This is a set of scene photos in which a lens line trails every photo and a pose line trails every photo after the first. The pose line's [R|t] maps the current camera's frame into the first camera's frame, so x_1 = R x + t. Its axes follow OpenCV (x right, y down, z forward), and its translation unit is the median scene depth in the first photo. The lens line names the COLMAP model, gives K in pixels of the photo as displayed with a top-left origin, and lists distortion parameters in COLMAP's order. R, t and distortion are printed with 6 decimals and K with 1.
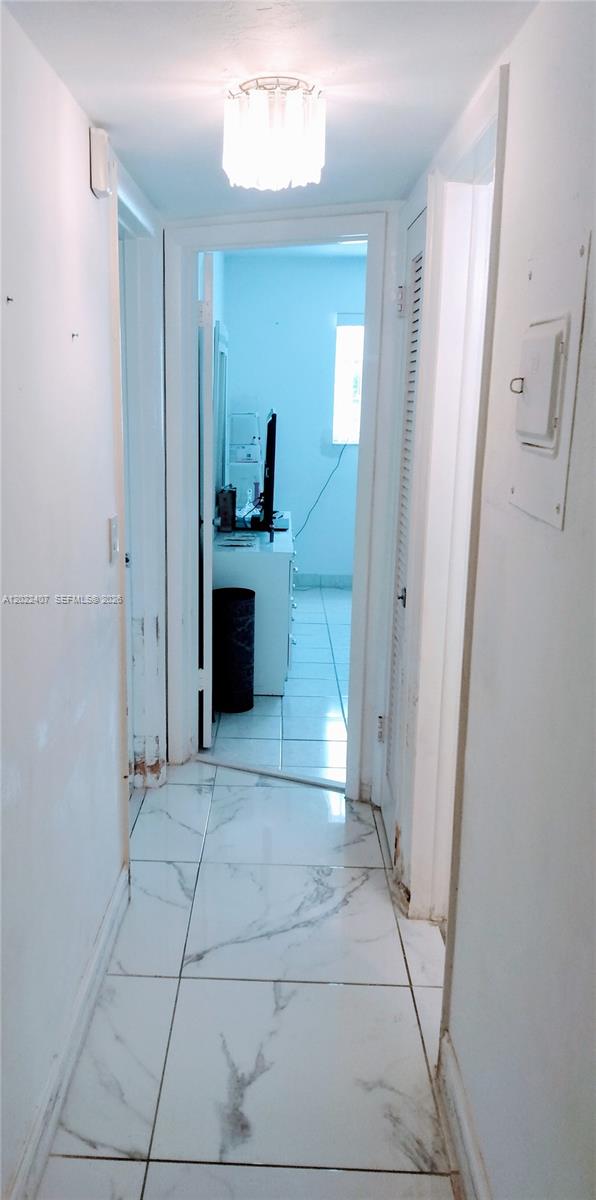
lens RADIAL K [[904.2, 0, 295.4], [0, 904.2, 600.8], [0, 0, 1]] dist [0.002473, 0.000128]
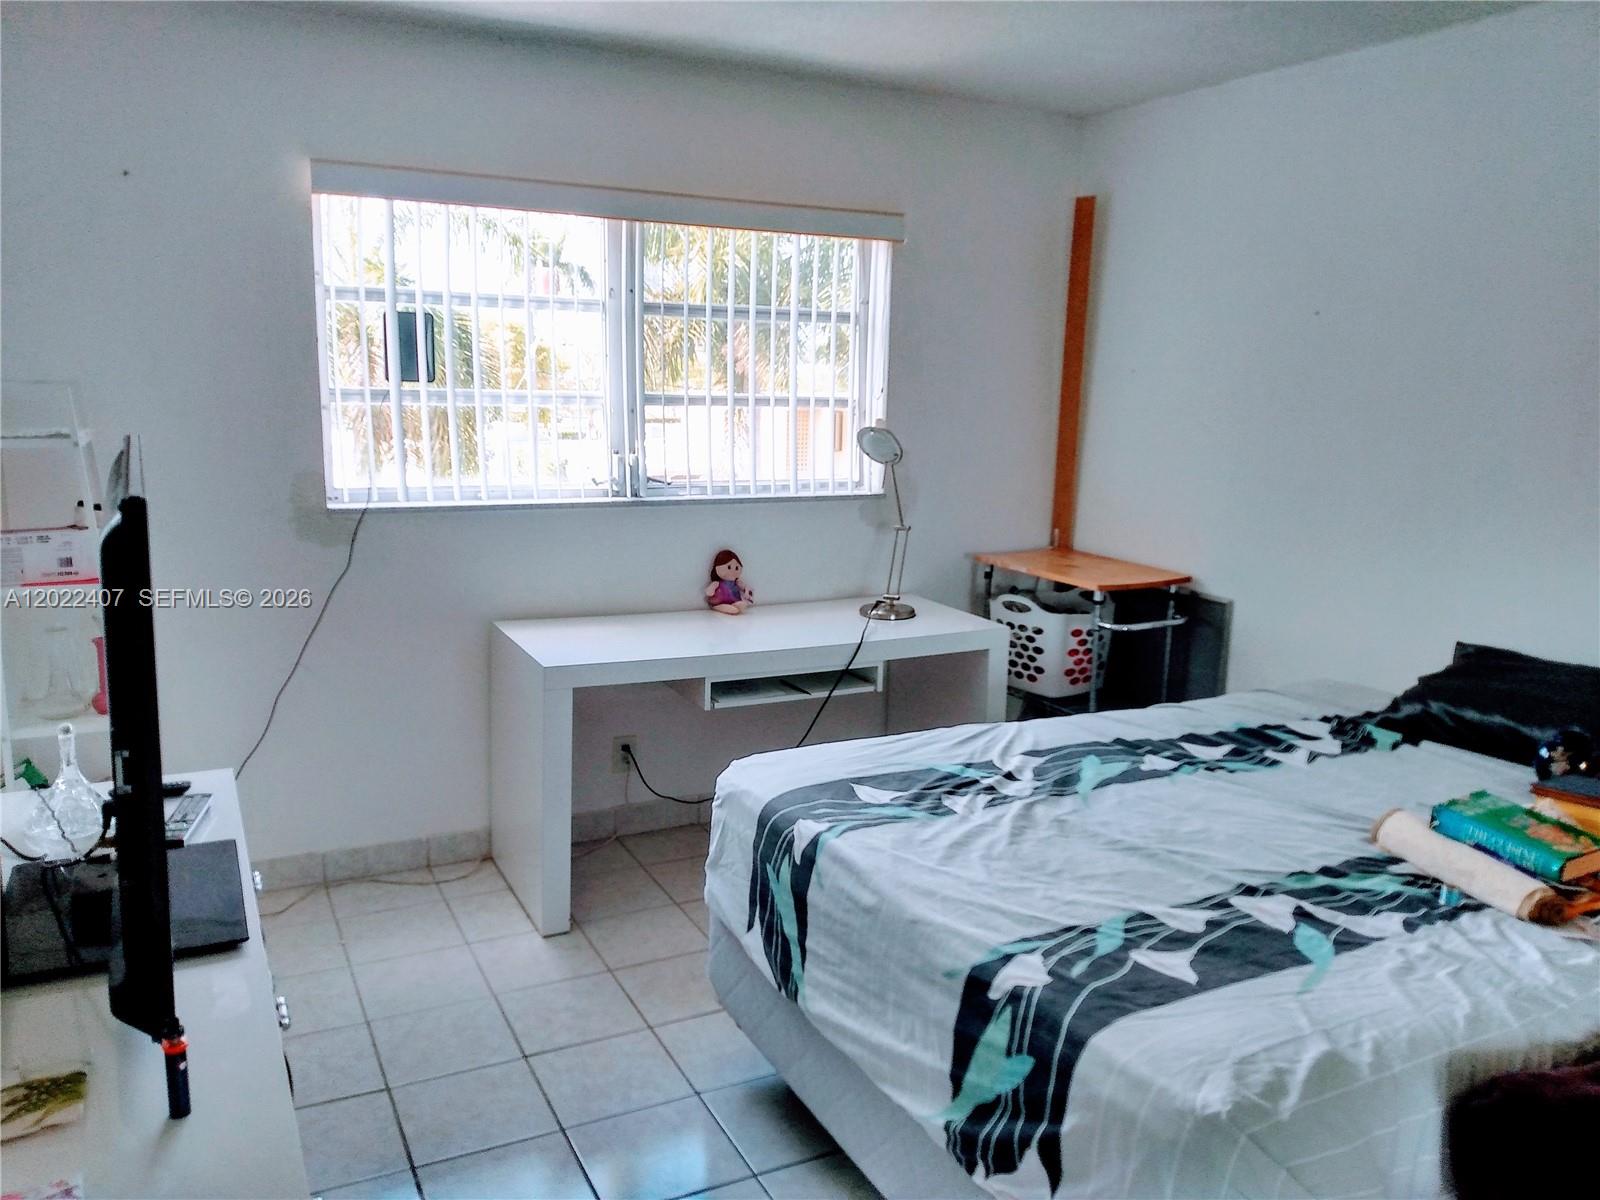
lens RADIAL K [[1209.3, 0, 802.7], [0, 1209.3, 599.5], [0, 0, 1]] dist [0.010563, 0.003192]
pose [[0.893188, -0.087953, 0.440999, -0.007695], [0.101823, 0.994772, -0.007832, -0.114857], [-0.438004, 0.051899, 0.897474, 0.477662]]
